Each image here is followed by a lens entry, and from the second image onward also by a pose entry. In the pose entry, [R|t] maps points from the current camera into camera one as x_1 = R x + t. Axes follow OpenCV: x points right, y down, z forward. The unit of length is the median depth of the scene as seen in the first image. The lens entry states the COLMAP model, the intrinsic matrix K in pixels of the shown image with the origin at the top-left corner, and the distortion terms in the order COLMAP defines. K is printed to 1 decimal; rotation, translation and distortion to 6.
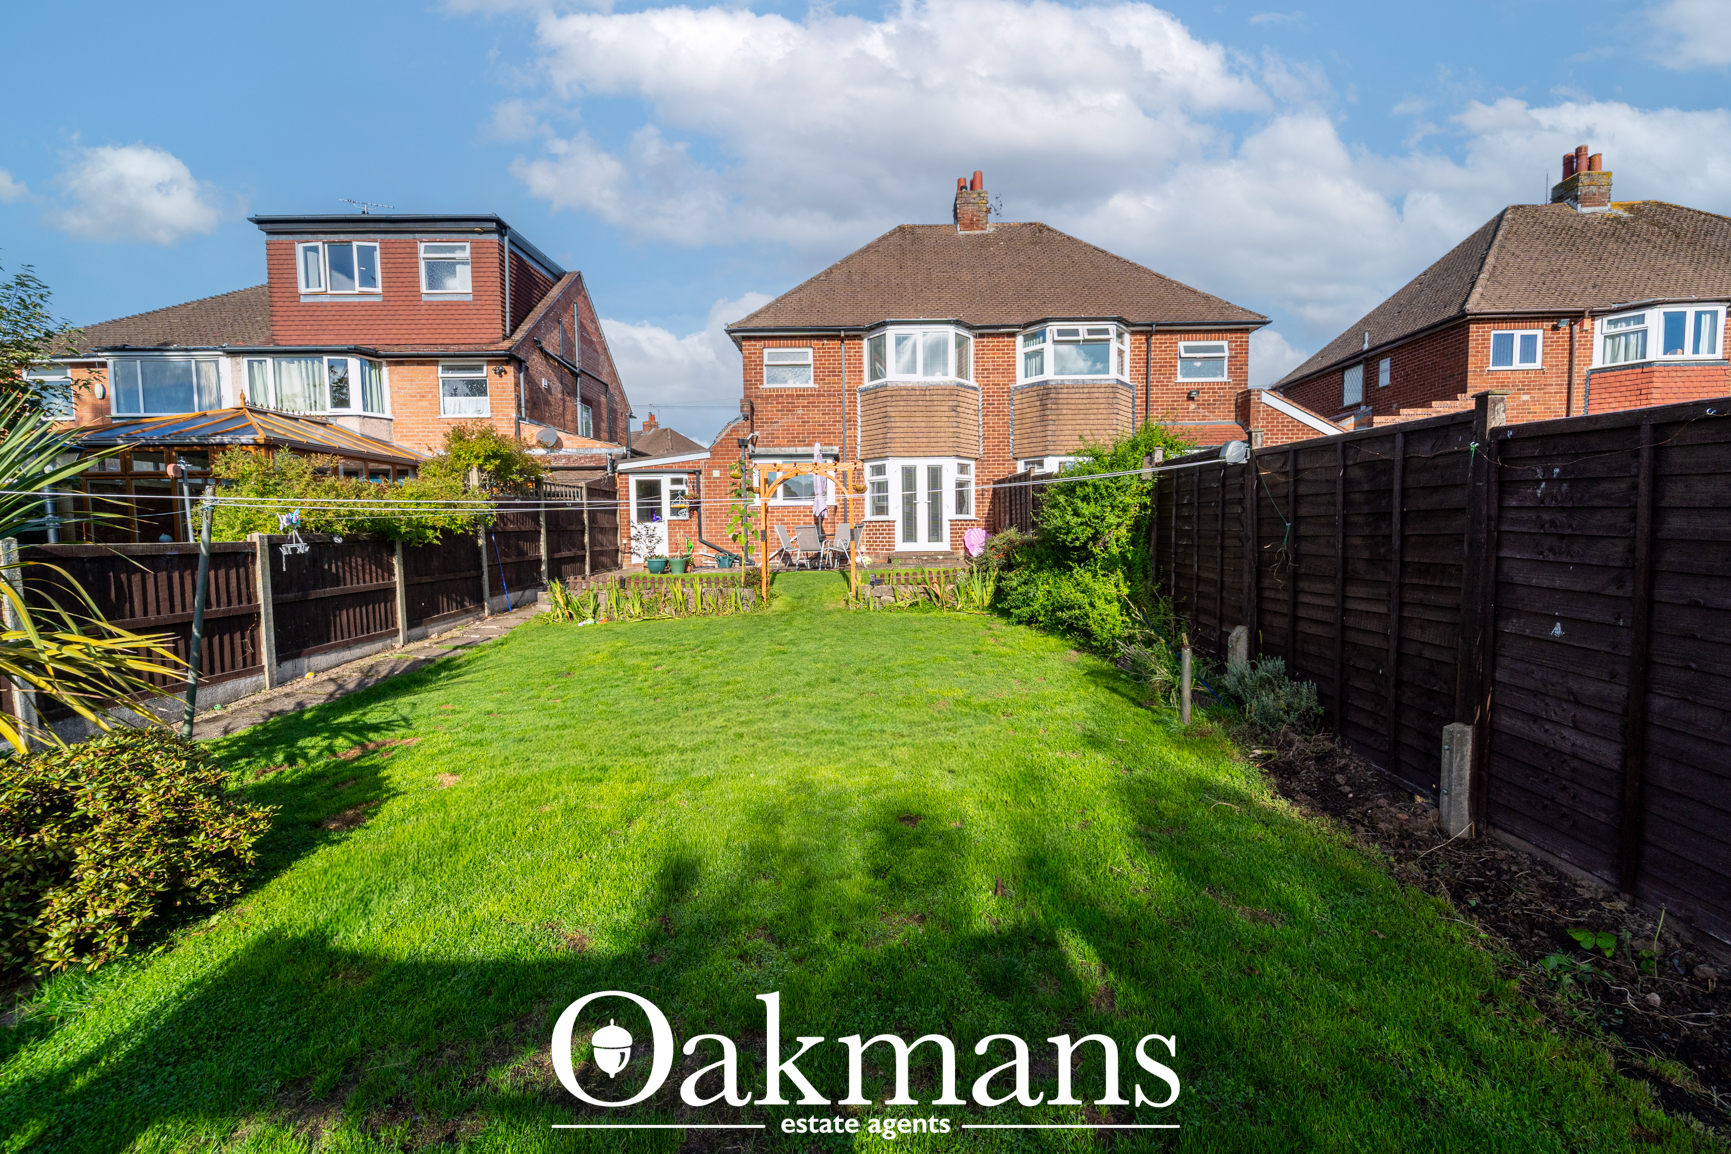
lens RADIAL K [[703.6, 0, 867.3], [0, 703.6, 576.0], [0, 0, 1]] dist [0.002608, -0.002906]
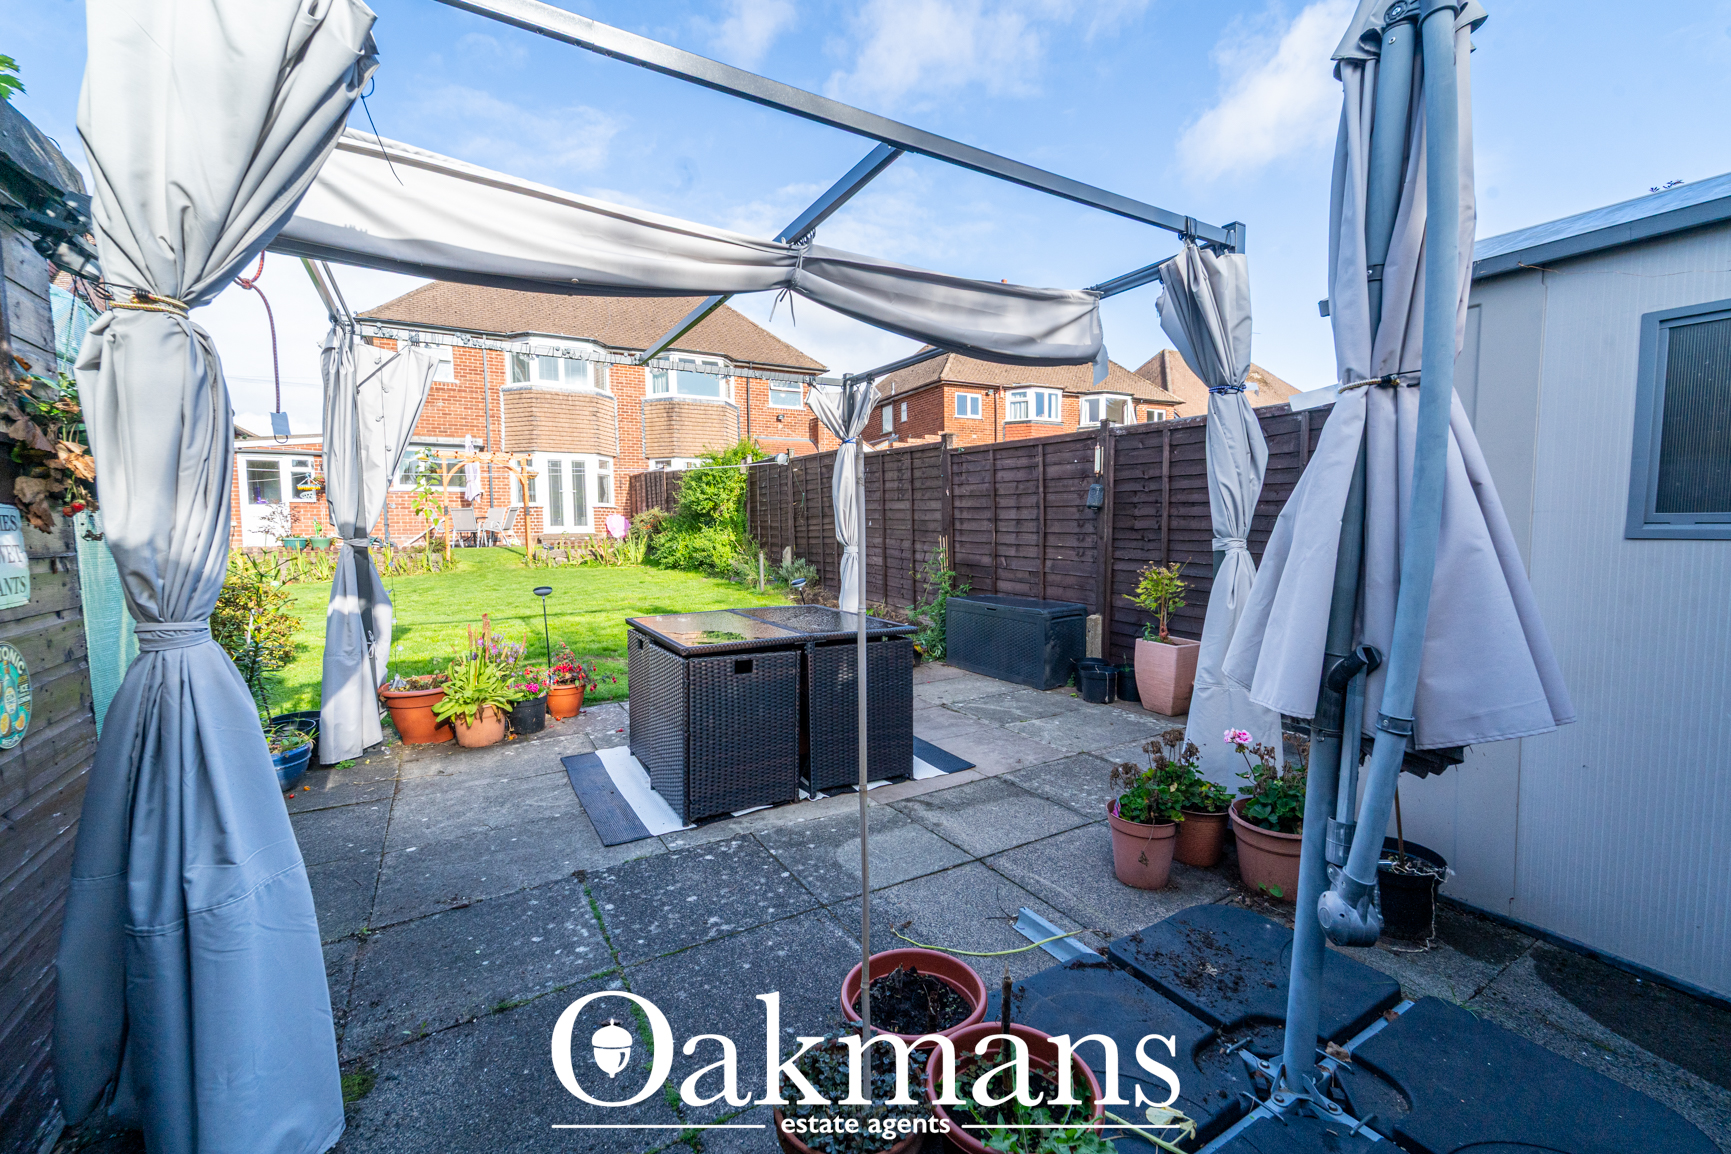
lens RADIAL K [[703.6, 0, 857.5], [0, 703.6, 570.7], [0, 0, 1]] dist [0.002608, -0.002906]
pose [[0.868841, -0.026910, 0.494360, -0.083599], [0.032875, 0.999454, -0.003374, 0.045112], [-0.493999, 0.019183, 0.869251, -0.242575]]
